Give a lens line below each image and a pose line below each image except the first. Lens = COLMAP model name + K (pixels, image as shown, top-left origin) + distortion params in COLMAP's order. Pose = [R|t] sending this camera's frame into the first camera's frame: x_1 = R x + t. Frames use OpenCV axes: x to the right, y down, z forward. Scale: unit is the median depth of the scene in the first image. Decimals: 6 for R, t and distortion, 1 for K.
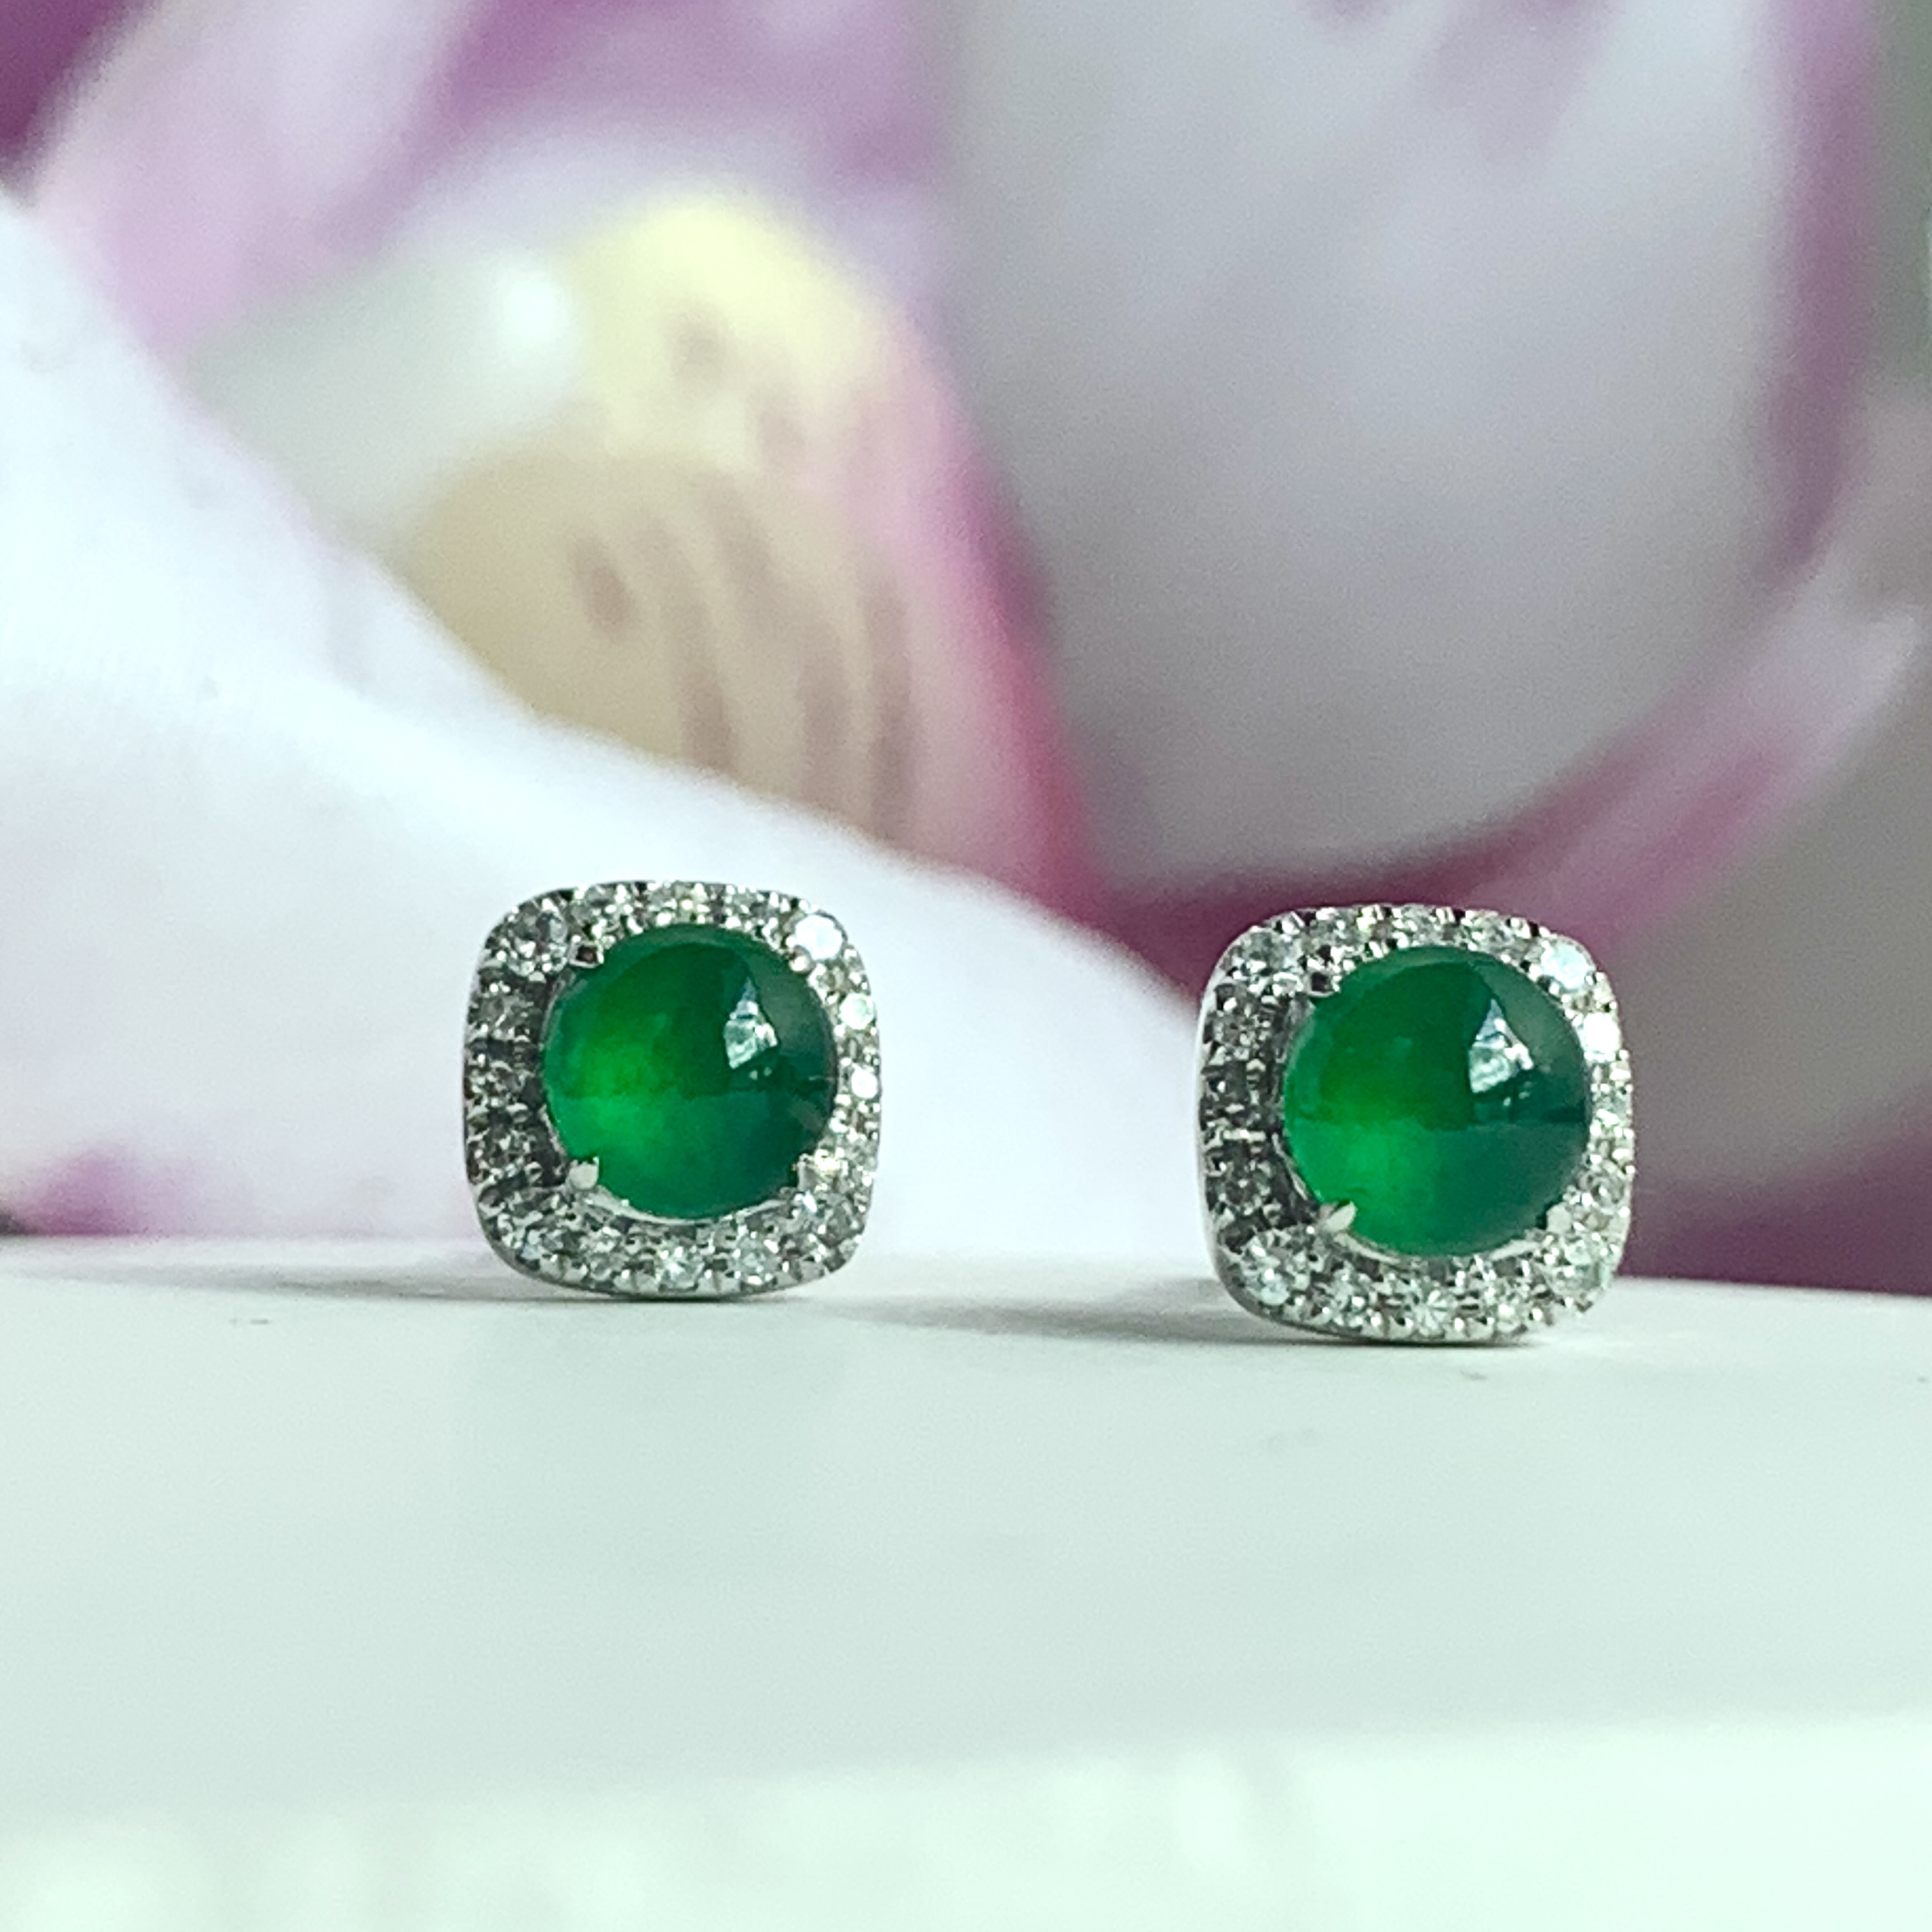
lens RADIAL K [[6537.6, 0, 959.6], [0, 6537.6, 972.6], [0, 0, 1]] dist [0.142441, 0.000000]
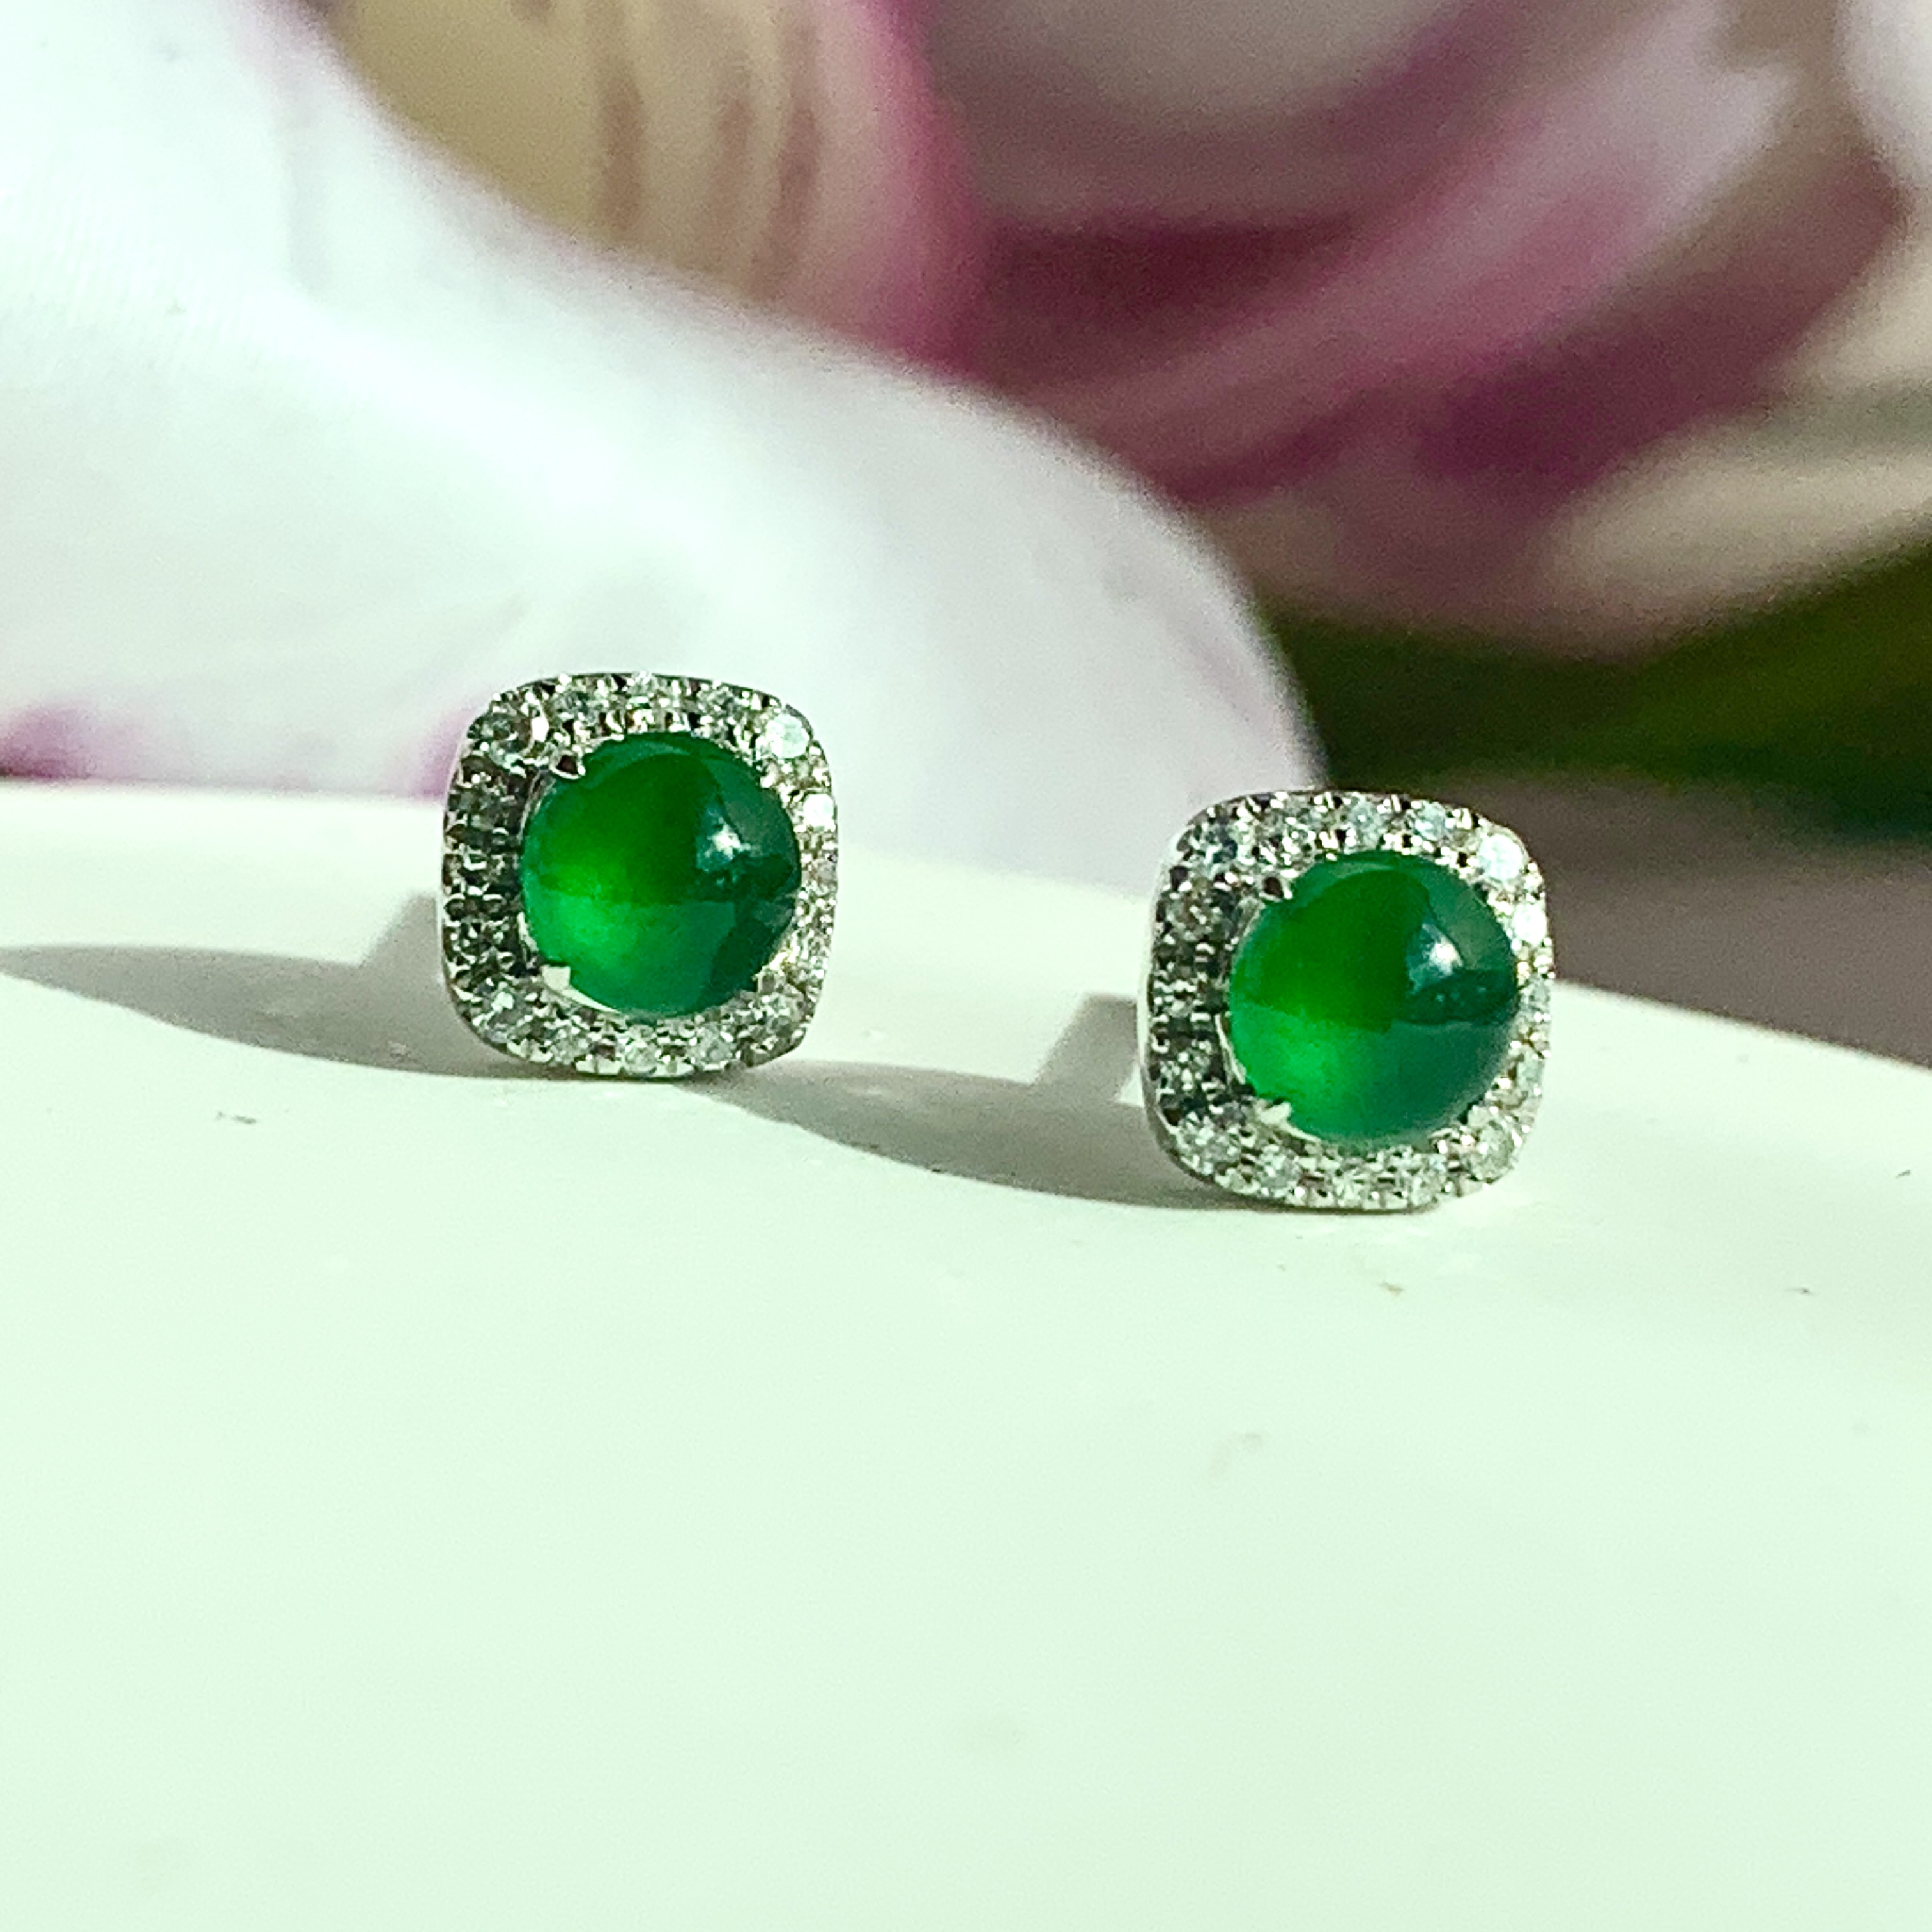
lens RADIAL K [[6166.0, 0, 966.2], [0, 6166.0, 960.4], [0, 0, 1]] dist [0.165663, 0.000000]
pose [[0.997011, 0.057968, 0.051084, -0.042055], [-0.067110, 0.977344, 0.200735, -0.173963], [-0.038291, -0.203563, 0.978313, 0.025867]]
